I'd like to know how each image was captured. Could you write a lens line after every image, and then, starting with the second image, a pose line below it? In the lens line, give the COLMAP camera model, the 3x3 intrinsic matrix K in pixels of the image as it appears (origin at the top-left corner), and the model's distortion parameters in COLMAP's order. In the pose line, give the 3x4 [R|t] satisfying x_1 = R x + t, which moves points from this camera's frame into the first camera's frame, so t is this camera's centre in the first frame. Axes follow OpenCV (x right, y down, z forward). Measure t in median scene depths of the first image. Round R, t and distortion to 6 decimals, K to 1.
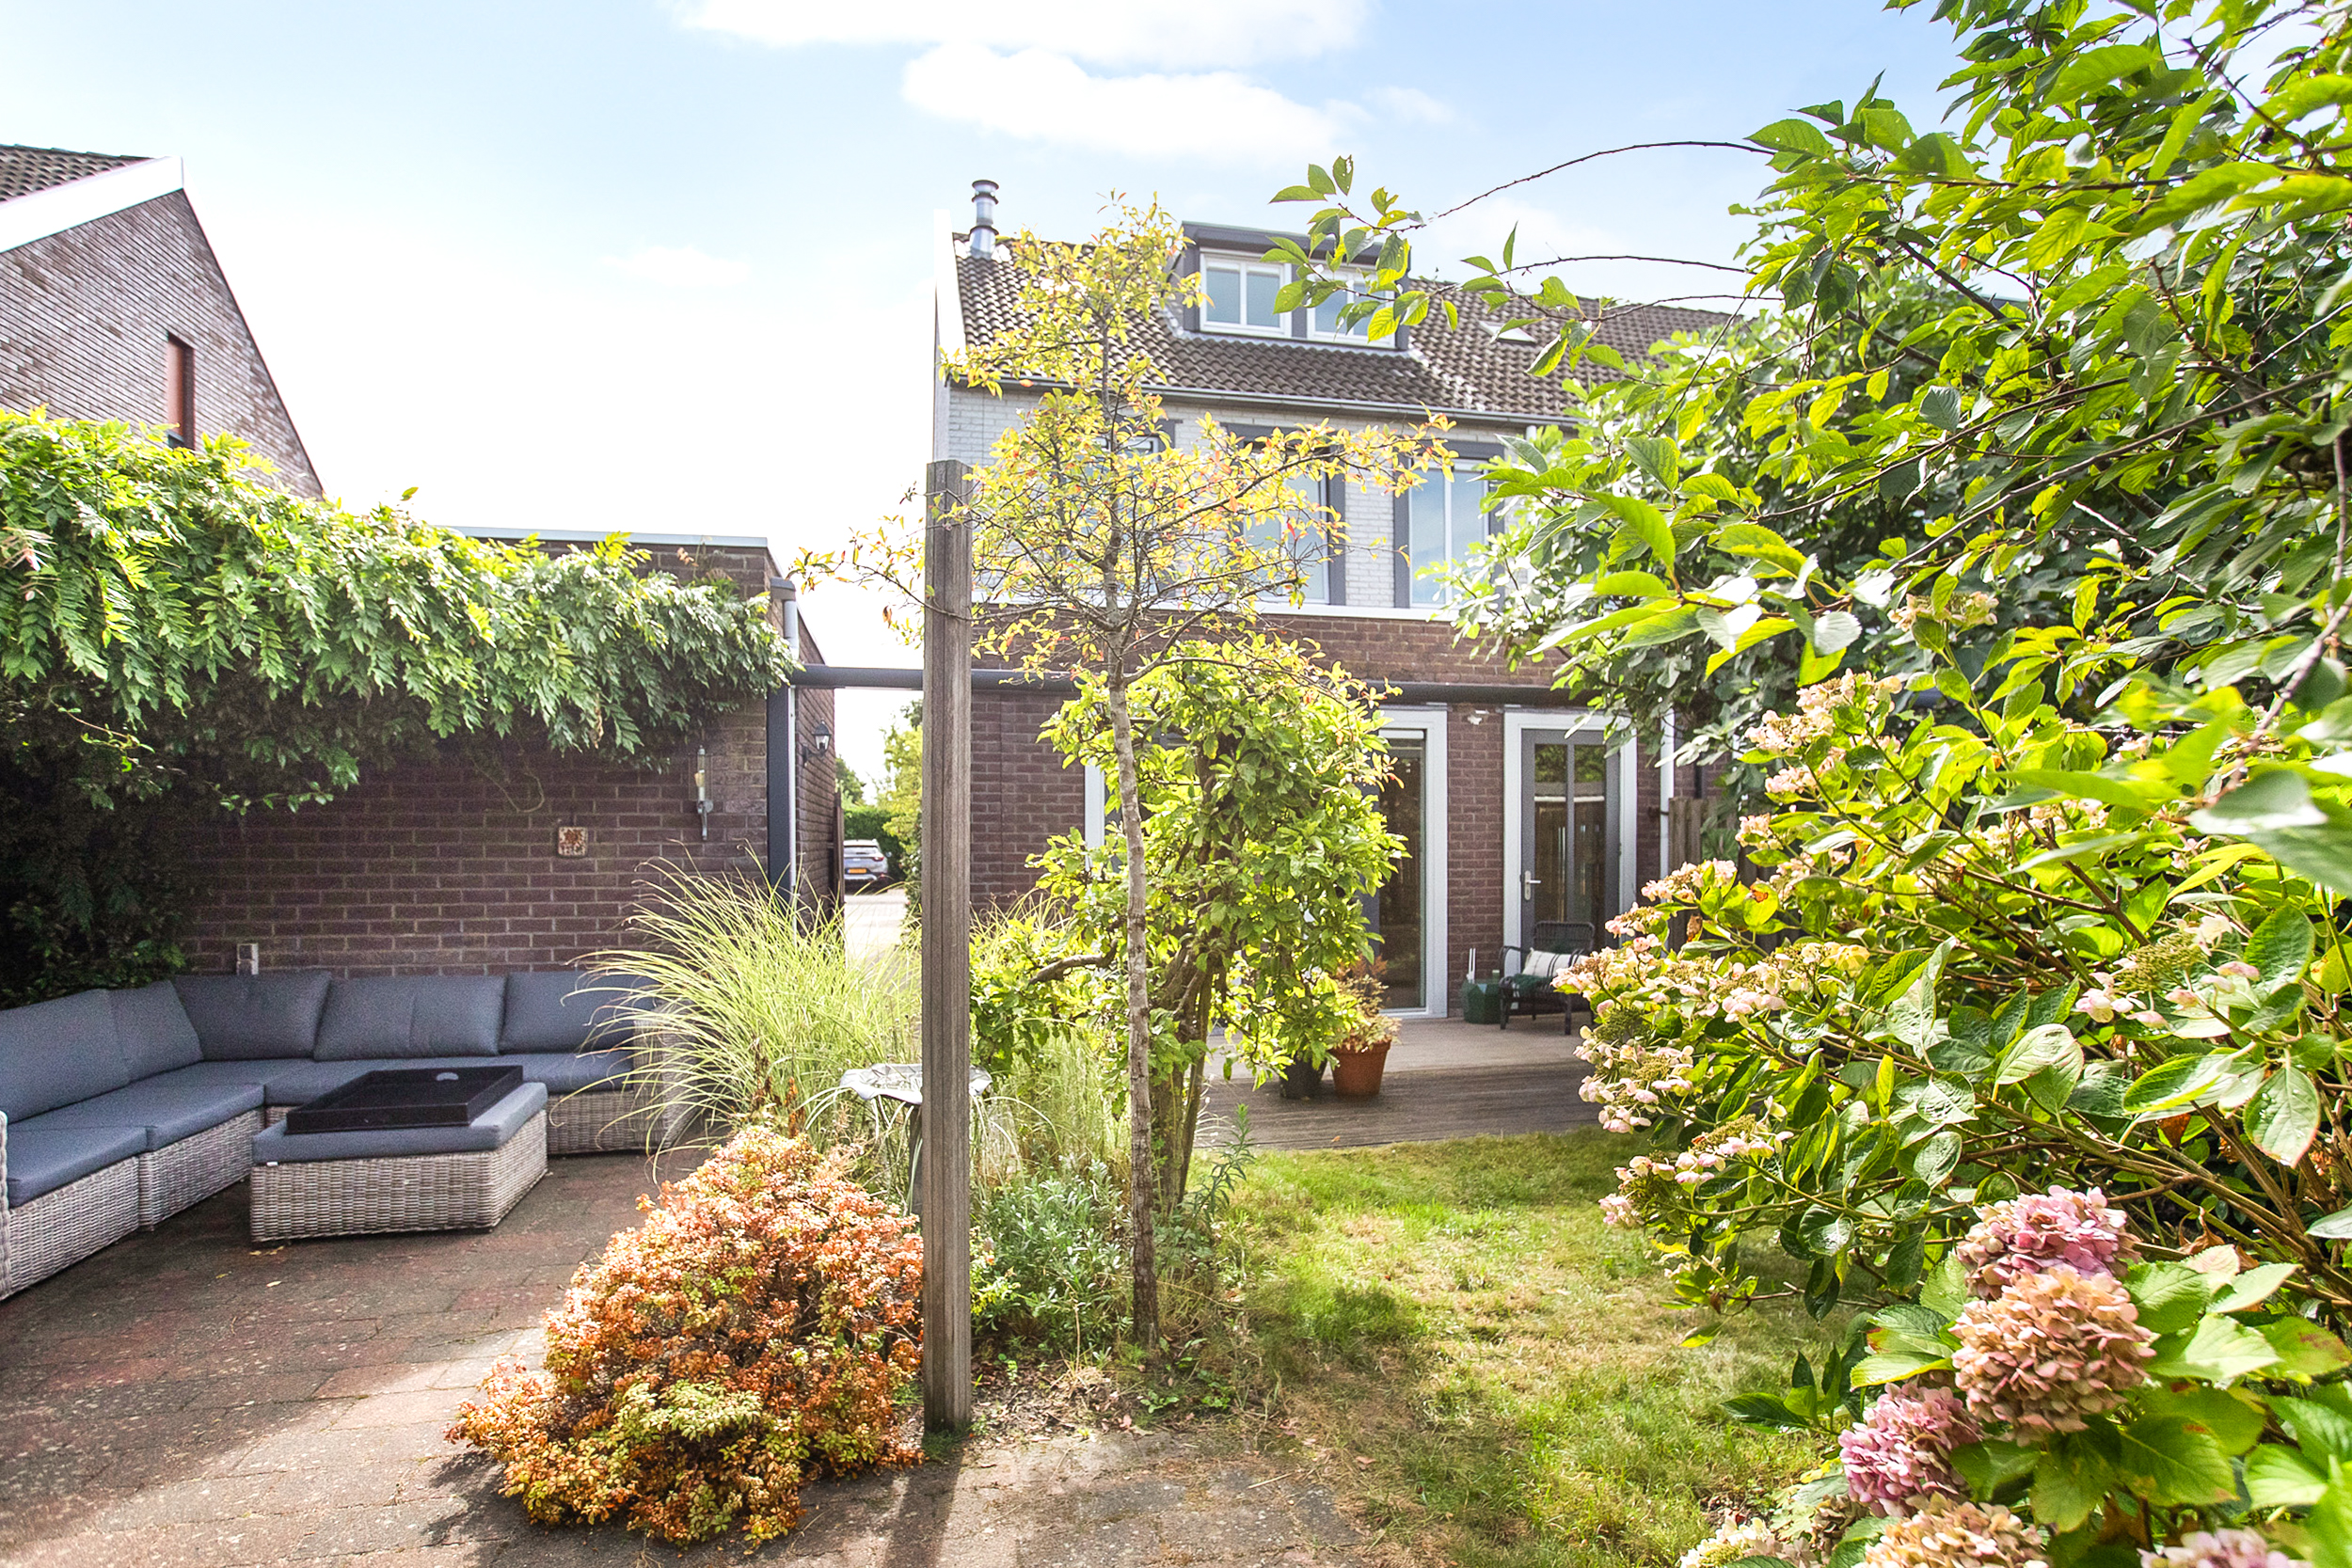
lens RADIAL K [[1247.8, 0, 1178.6], [0, 1247.8, 852.1], [0, 0, 1]] dist [-0.052919, 0.020010]
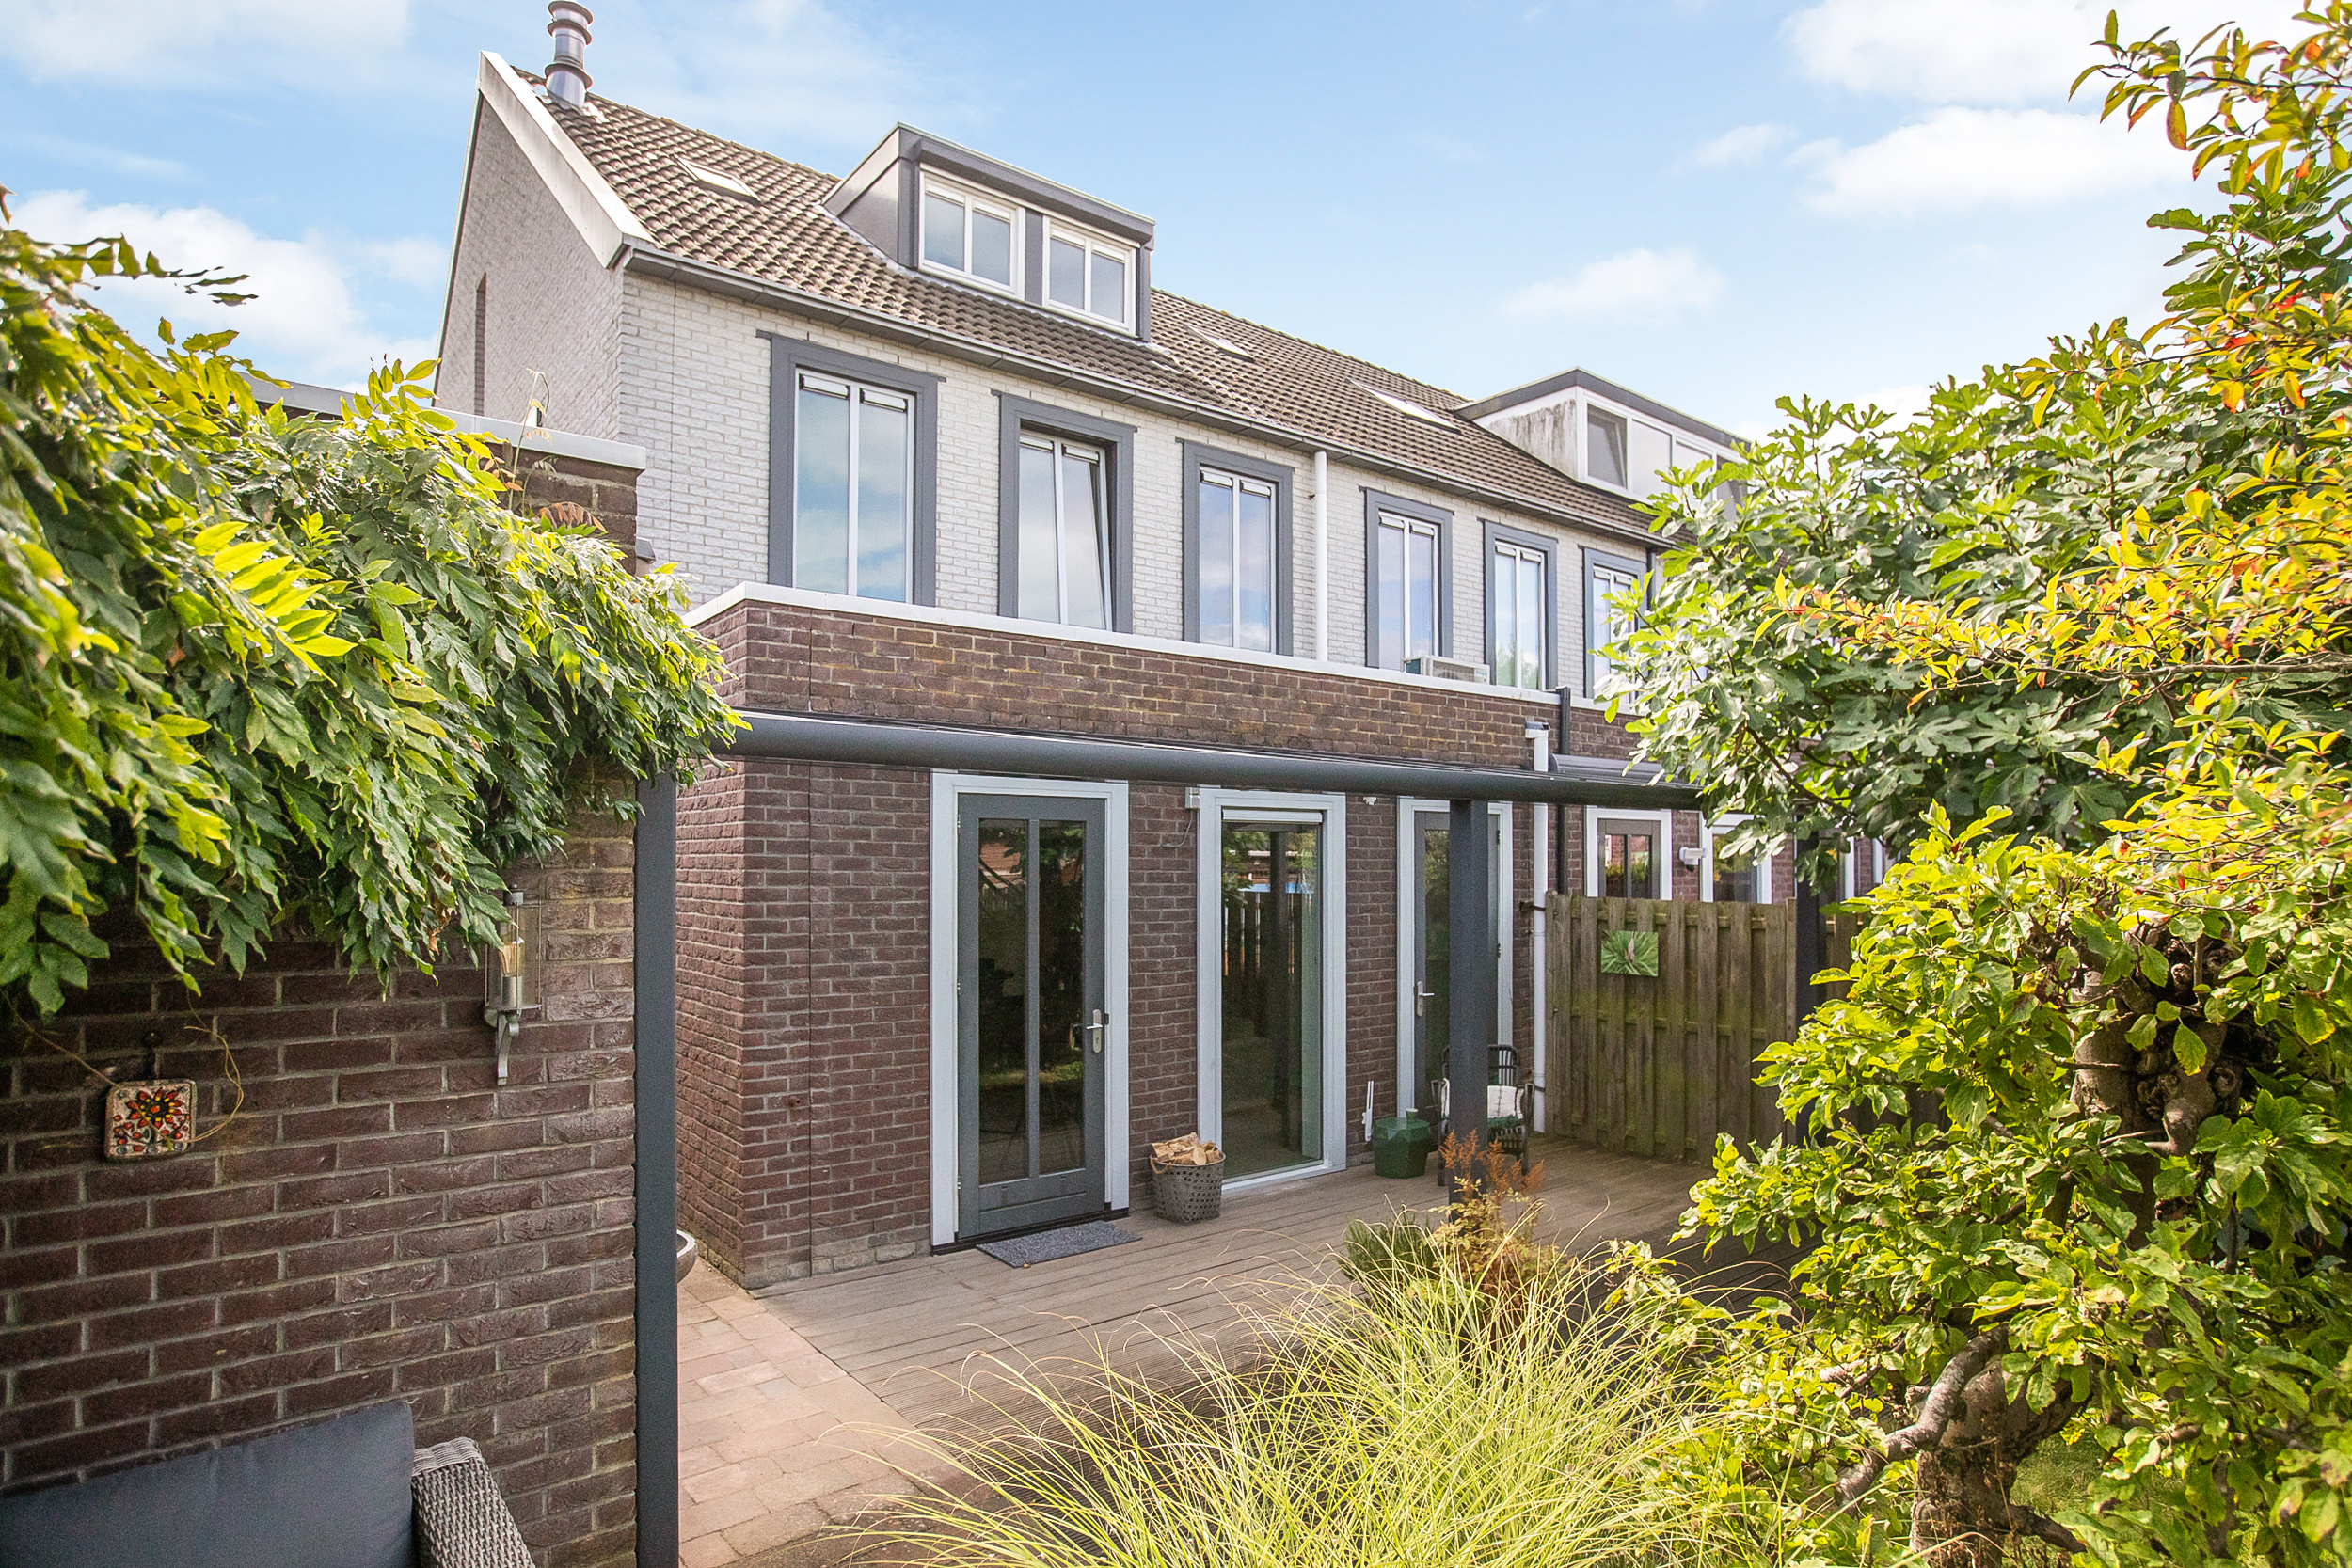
lens RADIAL K [[1264.4, 0, 1175.3], [0, 1264.4, 845.1], [0, 0, 1]] dist [-0.000751, 0.000230]
pose [[0.906709, 0.009830, 0.421641, -0.481499], [0.000202, 0.999718, -0.023742, -0.119190], [-0.421756, 0.021612, 0.906452, 0.634789]]
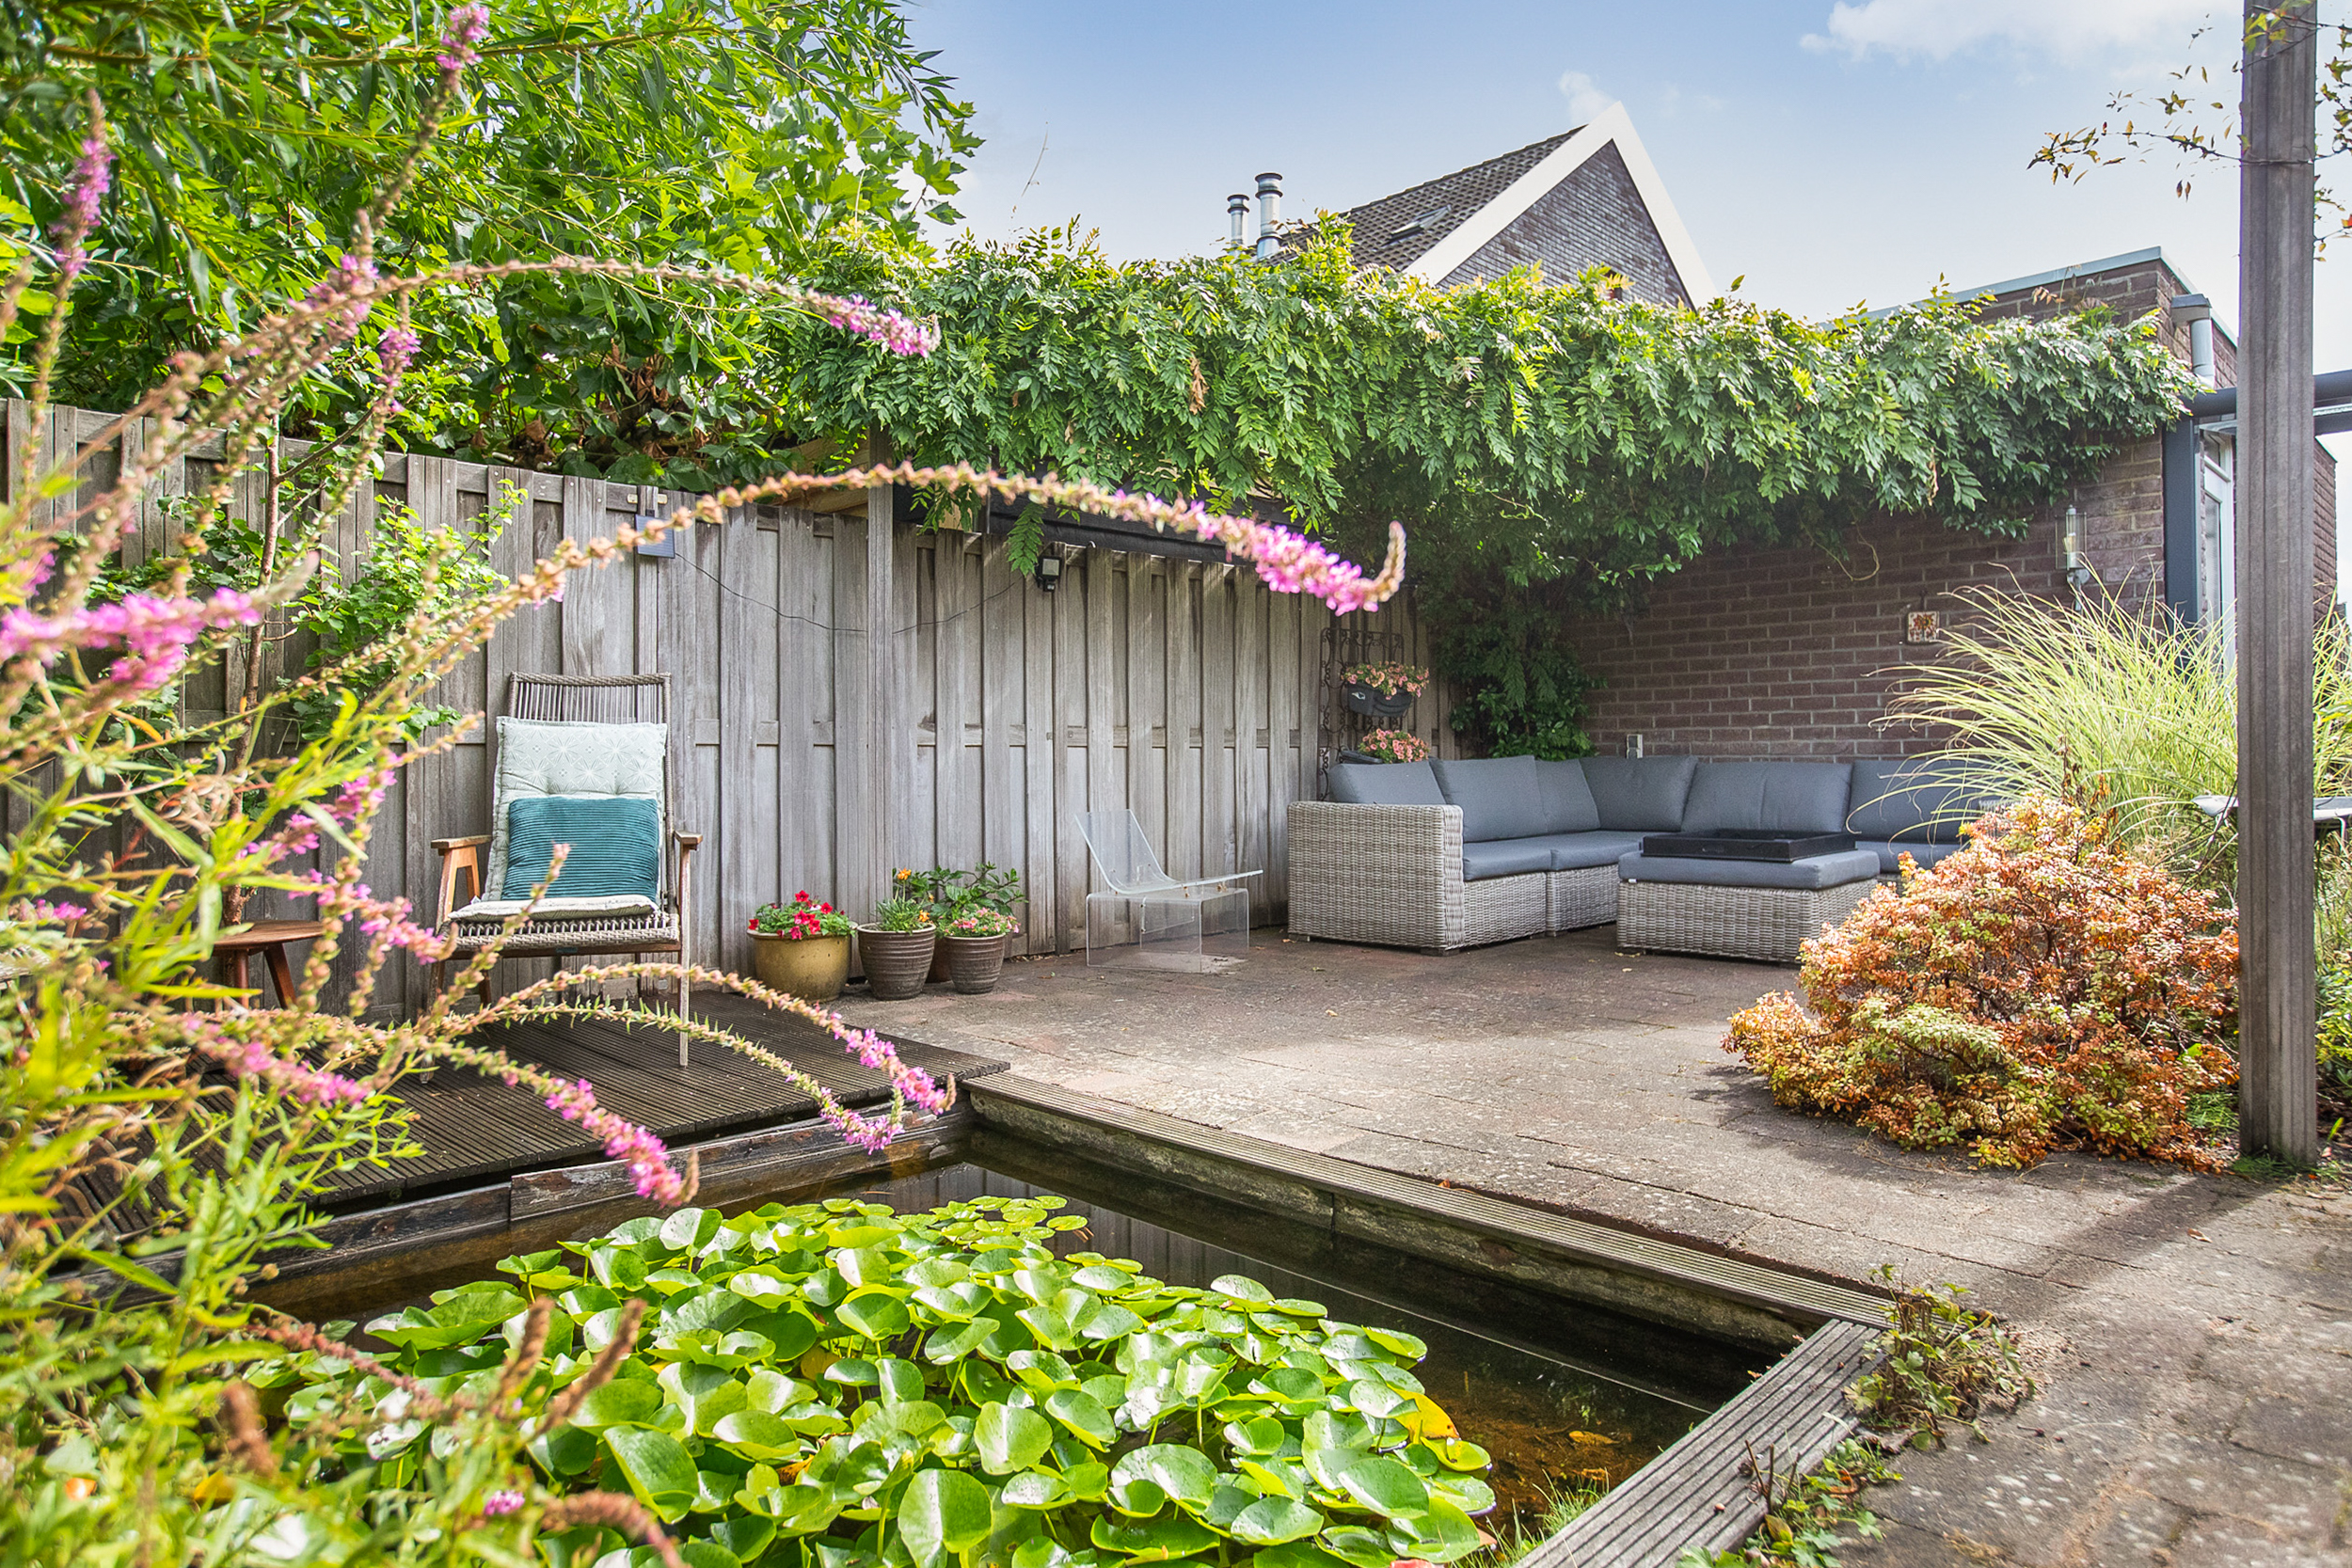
lens RADIAL K [[1359.6, 0, 1176.0], [0, 1359.6, 784.0], [0, 0, 1]] dist [-0.004286, 0.017952]
pose [[0.524018, 0.002834, -0.851702, 0.148367], [-0.008900, 0.999958, -0.002148, 0.162847], [0.851661, 0.008705, 0.524021, -0.076031]]
